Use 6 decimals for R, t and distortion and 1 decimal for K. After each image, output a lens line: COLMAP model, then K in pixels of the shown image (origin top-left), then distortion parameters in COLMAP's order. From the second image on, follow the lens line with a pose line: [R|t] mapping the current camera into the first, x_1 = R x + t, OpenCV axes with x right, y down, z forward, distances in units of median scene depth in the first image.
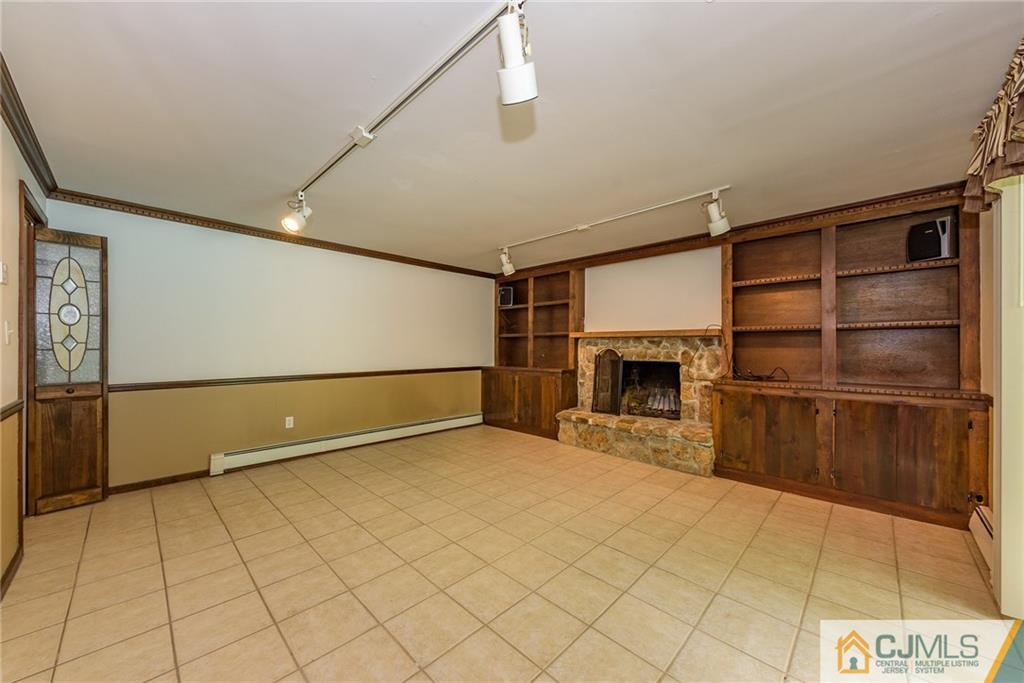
lens RADIAL K [[370.2, 0, 512.6], [0, 370.2, 346.8], [0, 0, 1]] dist [0.001760, -0.000074]
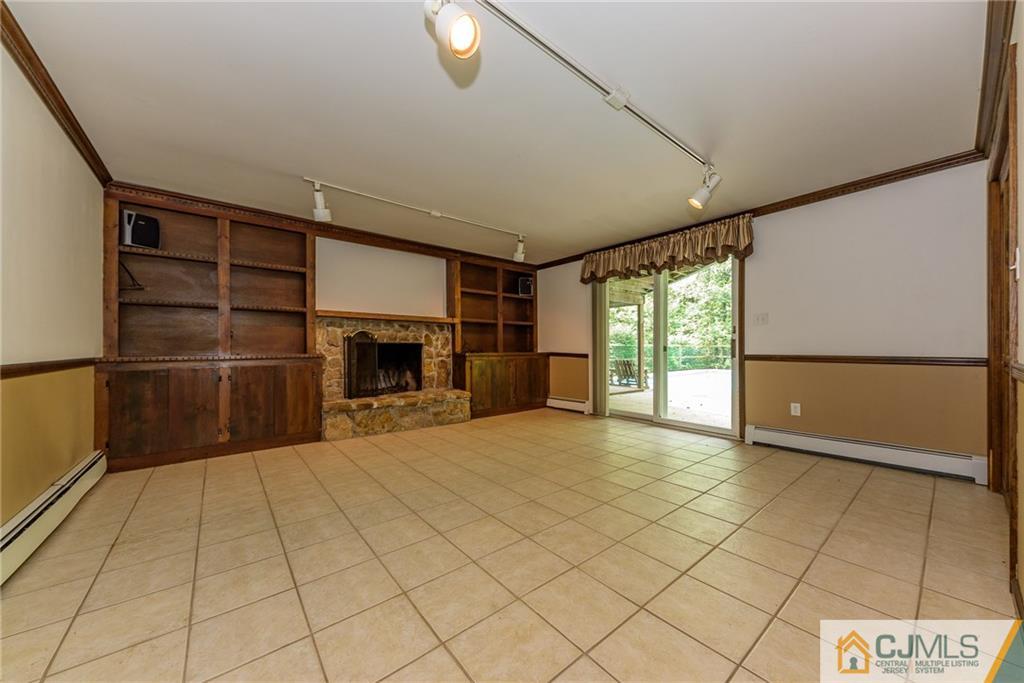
lens RADIAL K [[353.2, 0, 505.2], [0, 353.2, 345.5], [0, 0, 1]] dist [-0.001542, -0.001172]
pose [[0.127058, 0.007393, 0.991868, -0.711537], [-0.000615, 0.999973, -0.007374, 0.059685], [-0.991895, 0.000327, 0.127059, 0.598920]]
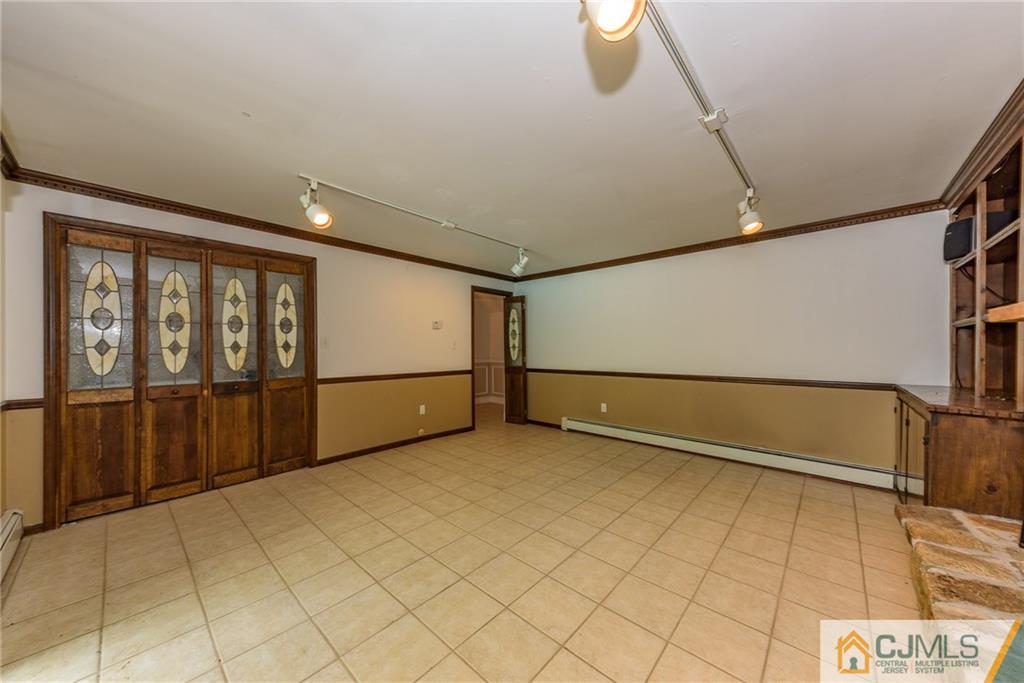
lens RADIAL K [[353.2, 0, 511.5], [0, 353.2, 346.8], [0, 0, 1]] dist [-0.001542, -0.001172]
pose [[0.044537, -0.000956, -0.999007, 0.615206], [-0.001824, 0.999998, -0.001038, -0.008271], [0.999006, 0.001868, 0.044535, 0.615853]]
